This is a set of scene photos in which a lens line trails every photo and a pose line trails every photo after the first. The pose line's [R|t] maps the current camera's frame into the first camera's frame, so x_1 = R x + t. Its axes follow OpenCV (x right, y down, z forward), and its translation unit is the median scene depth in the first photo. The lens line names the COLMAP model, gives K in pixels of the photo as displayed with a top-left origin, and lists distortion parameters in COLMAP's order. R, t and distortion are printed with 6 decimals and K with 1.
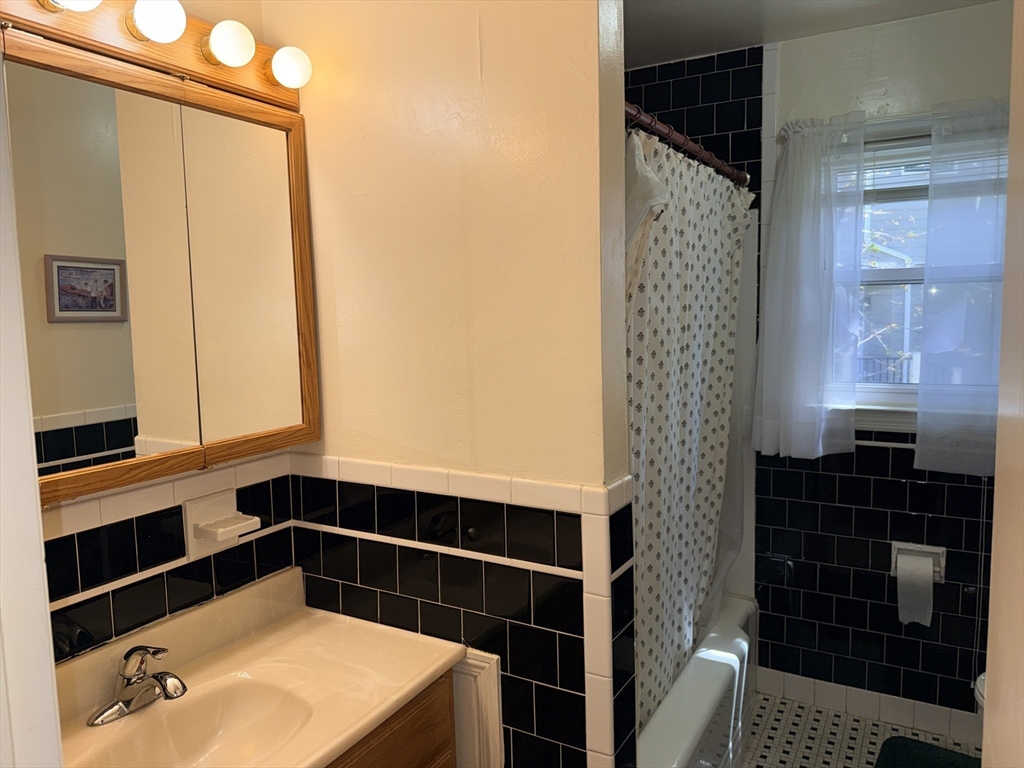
lens RADIAL K [[745.5, 0, 508.1], [0, 745.5, 379.1], [0, 0, 1]] dist [0.069838, -0.083884]
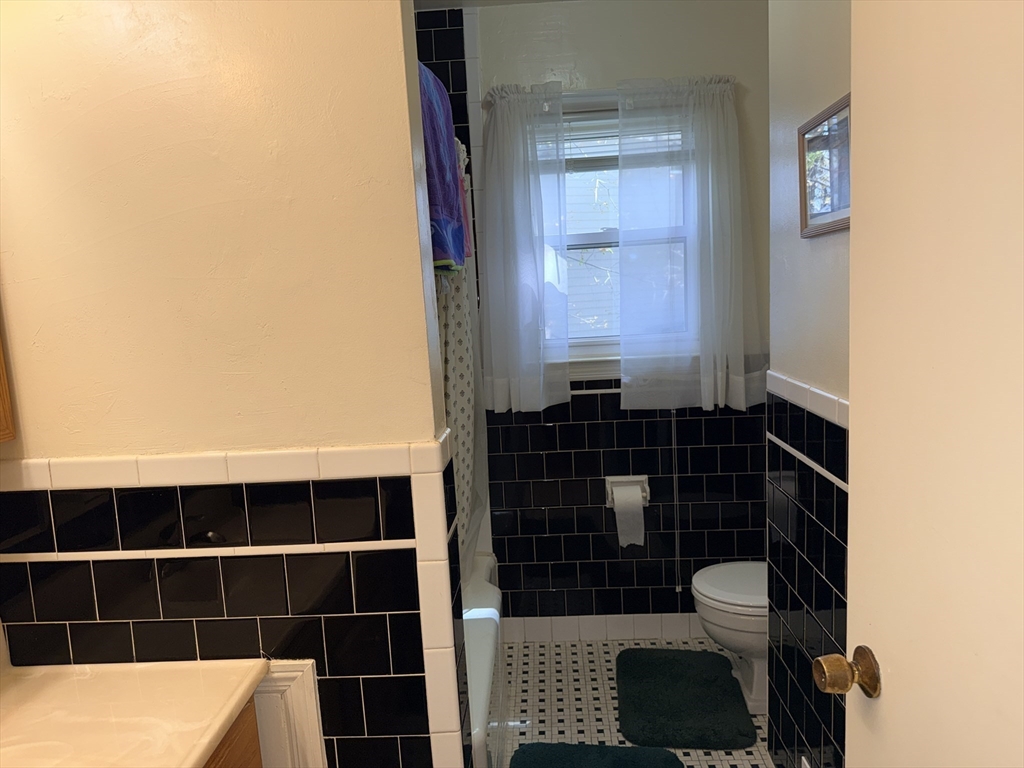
lens RADIAL K [[745.5, 0, 511.0], [0, 745.5, 382.6], [0, 0, 1]] dist [0.069838, -0.083884]
pose [[0.879726, -0.083270, 0.468133, -0.127253], [0.078000, 0.996481, 0.030672, 0.031725], [-0.469040, 0.009532, 0.883125, 0.092879]]
